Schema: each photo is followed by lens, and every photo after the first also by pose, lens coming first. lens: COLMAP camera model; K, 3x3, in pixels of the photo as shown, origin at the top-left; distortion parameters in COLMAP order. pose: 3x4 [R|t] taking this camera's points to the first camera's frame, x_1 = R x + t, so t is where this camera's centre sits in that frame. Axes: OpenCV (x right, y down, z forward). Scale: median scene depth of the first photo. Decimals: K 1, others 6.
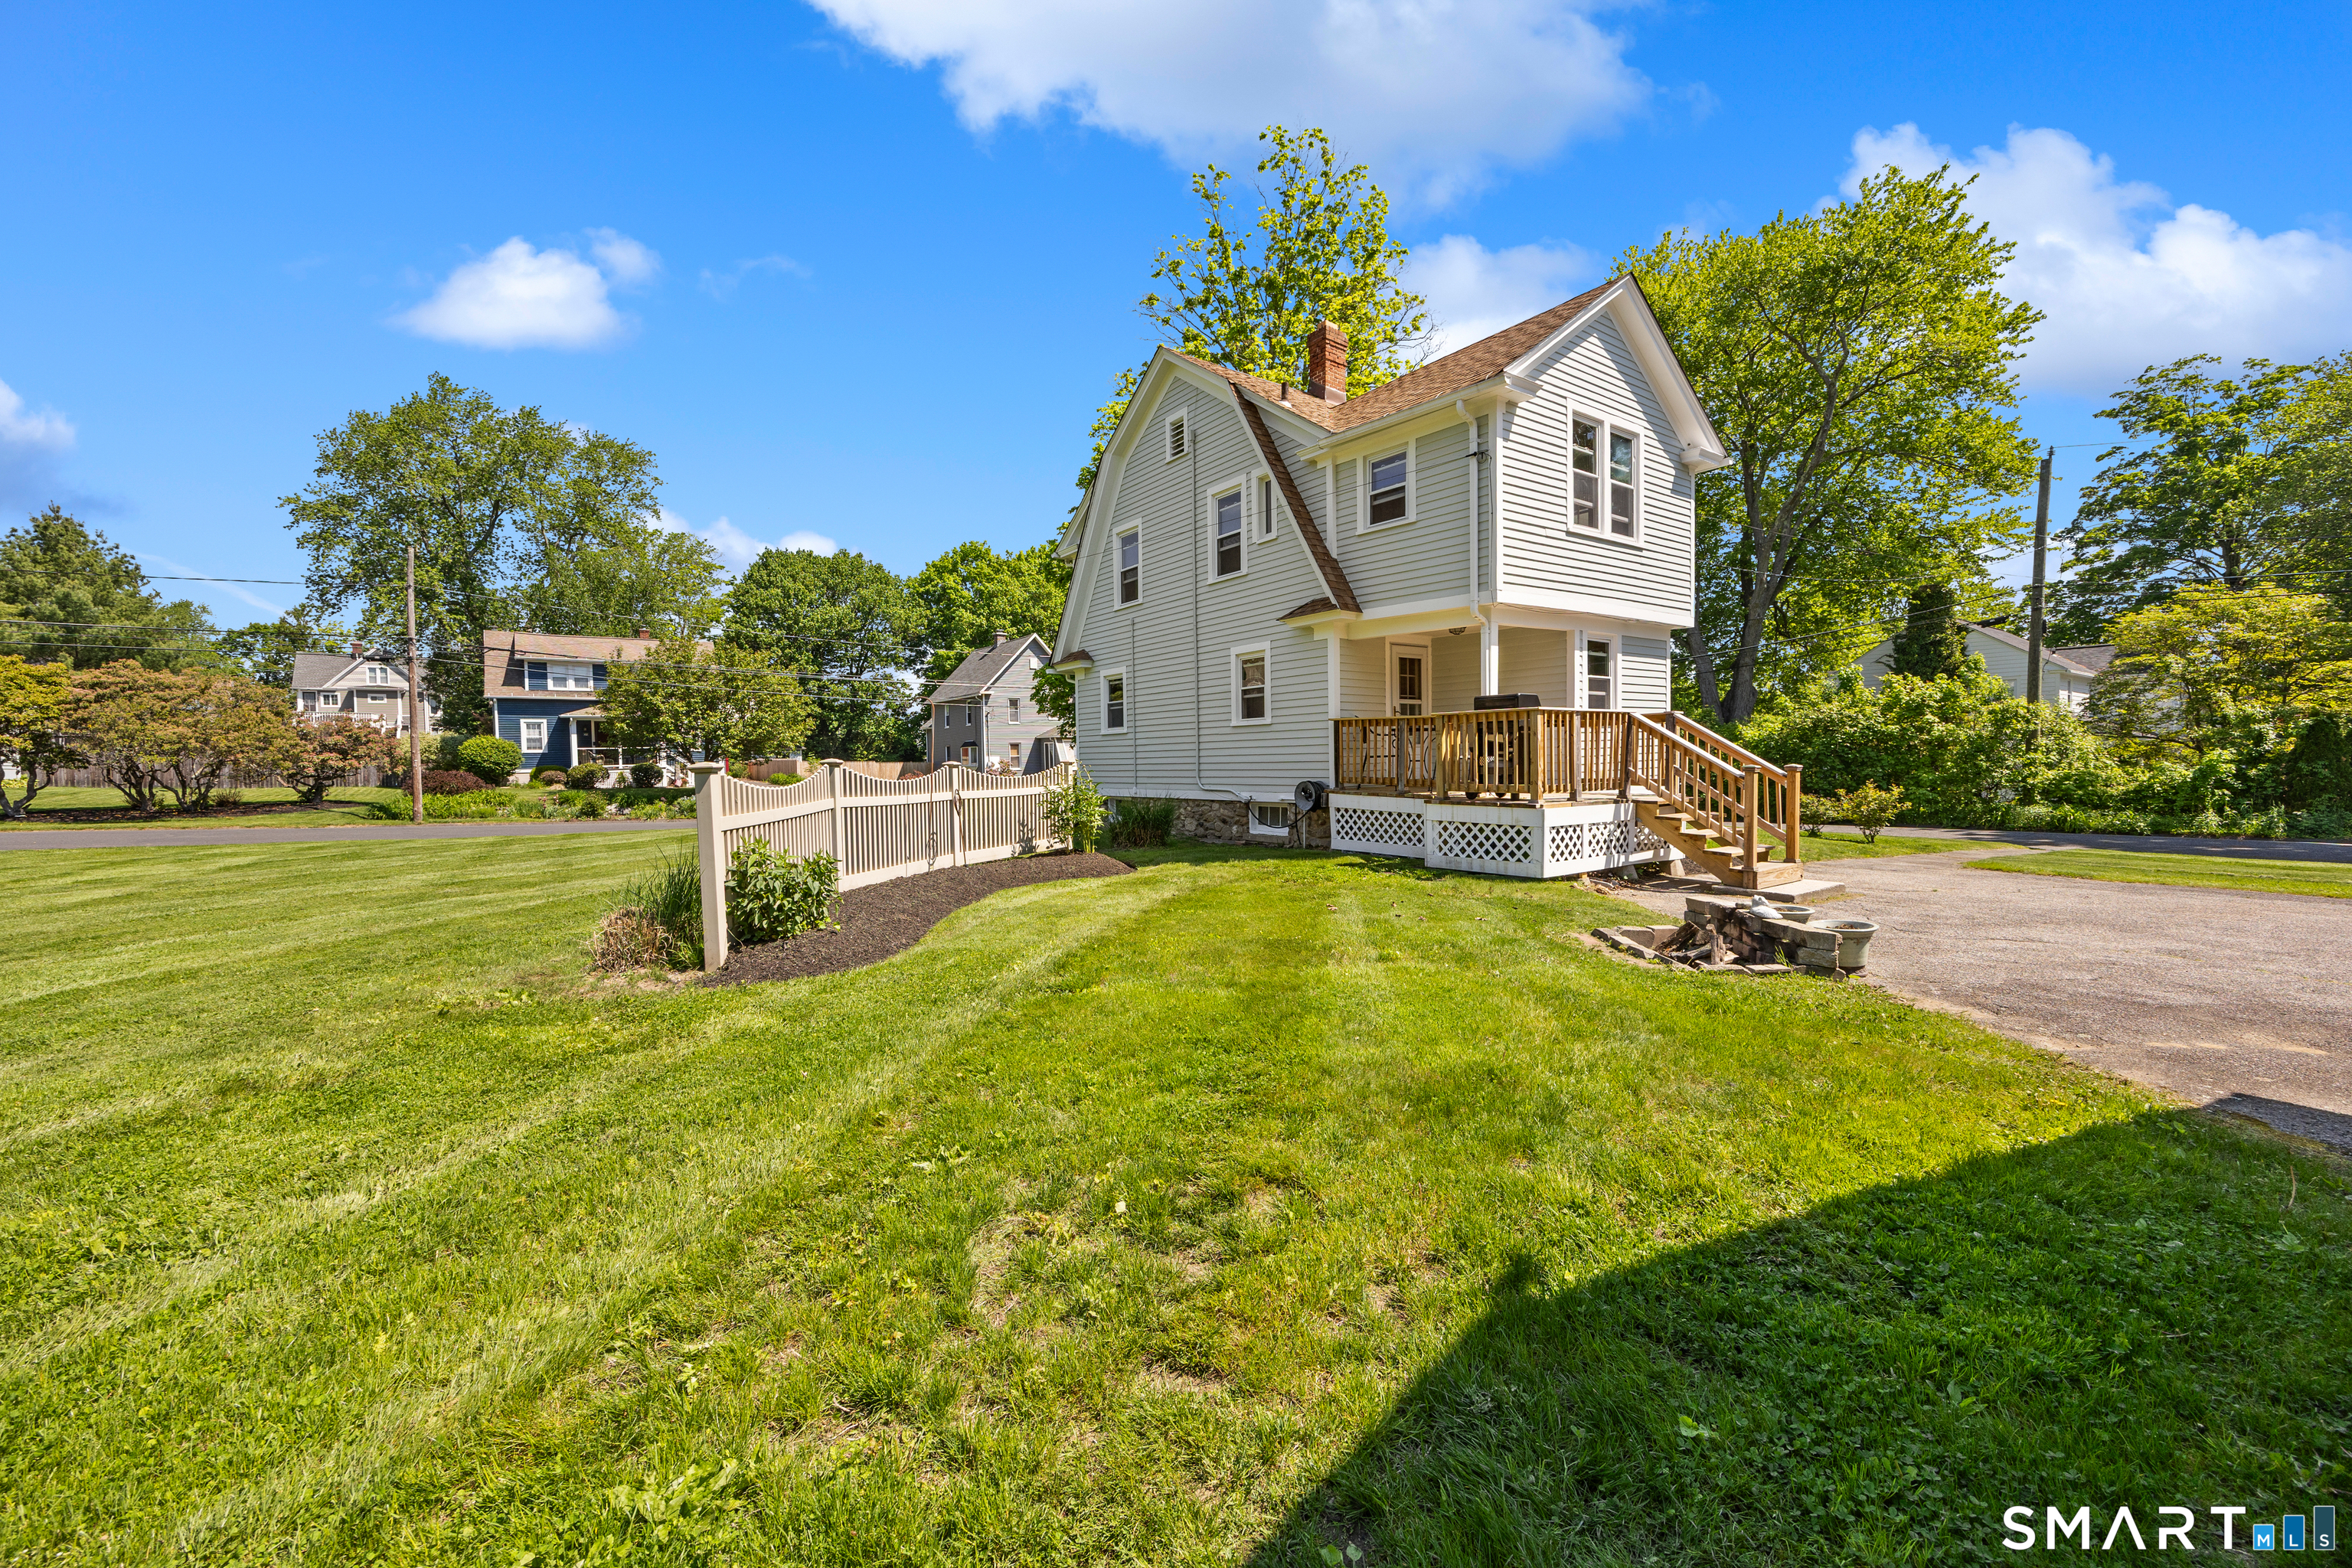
lens RADIAL K [[939.1, 0, 1174.1], [0, 939.1, 773.8], [0, 0, 1]] dist [-0.000001, 0.000167]
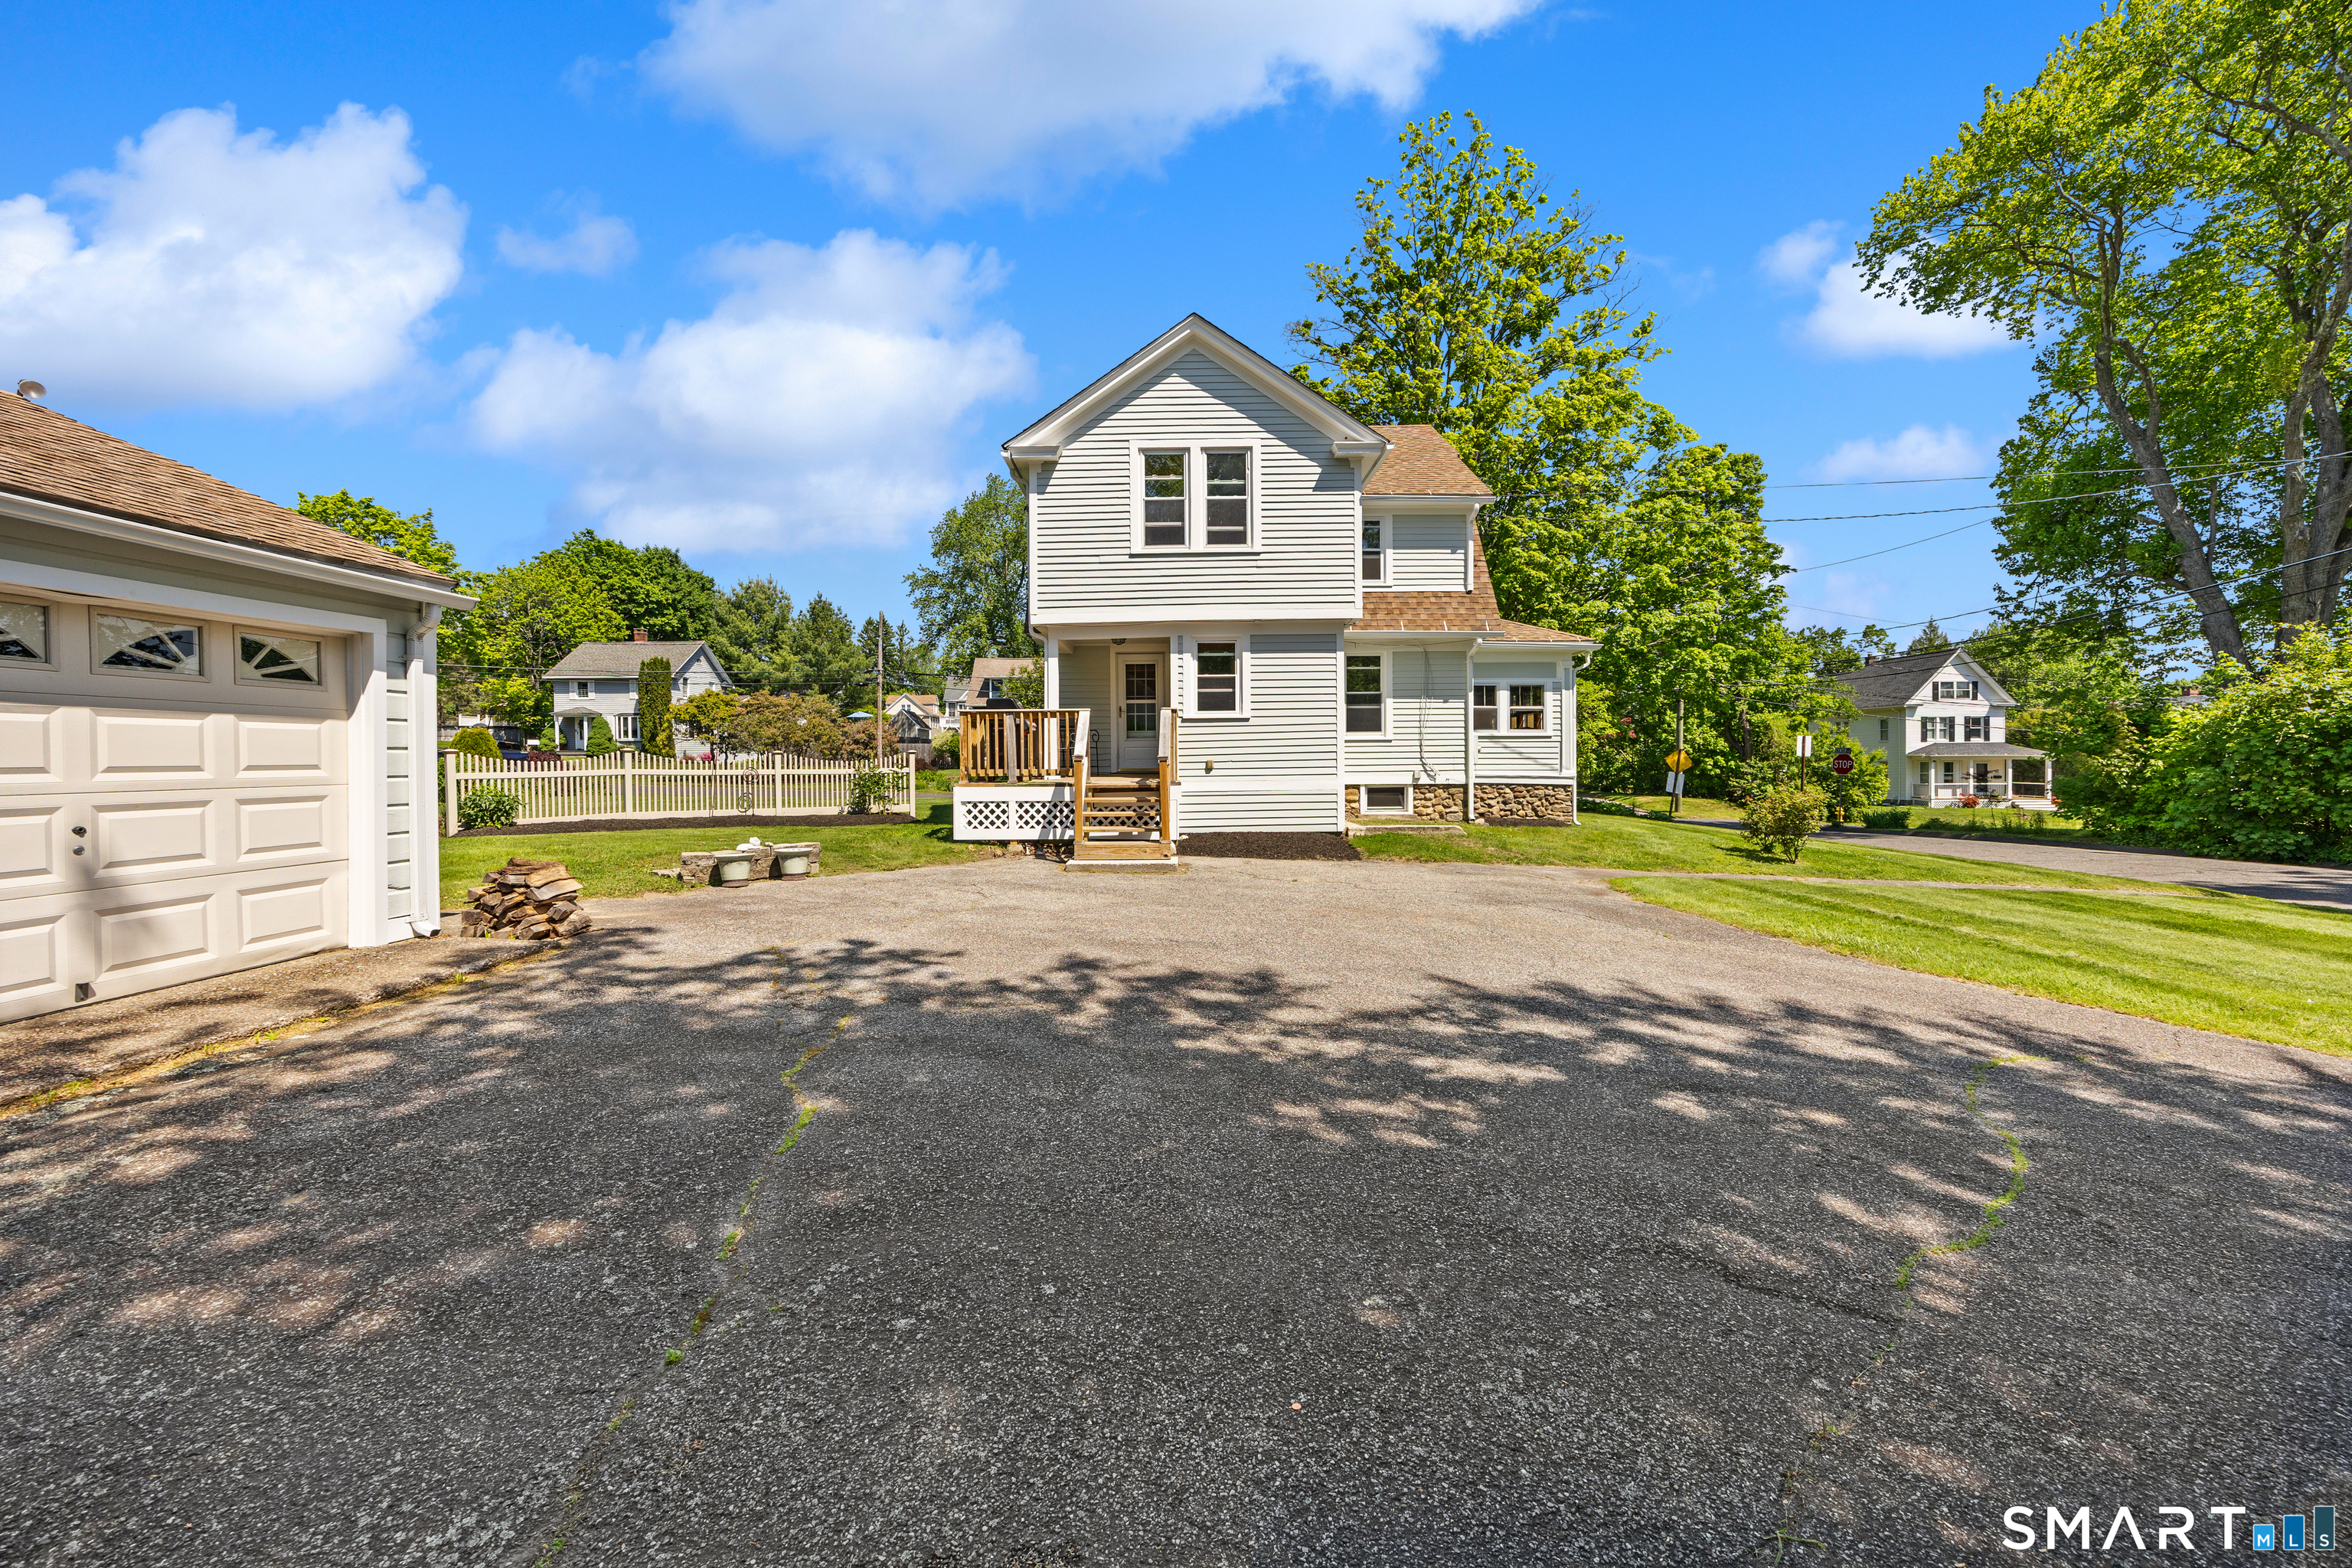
lens RADIAL K [[939.1, 0, 1180.3], [0, 939.1, 780.7], [0, 0, 1]] dist [-0.000001, 0.000167]
pose [[0.816162, 0.019482, -0.577495, 1.068097], [-0.009063, 0.999740, 0.020919, -0.002562], [0.577752, -0.011840, 0.816126, 0.077268]]
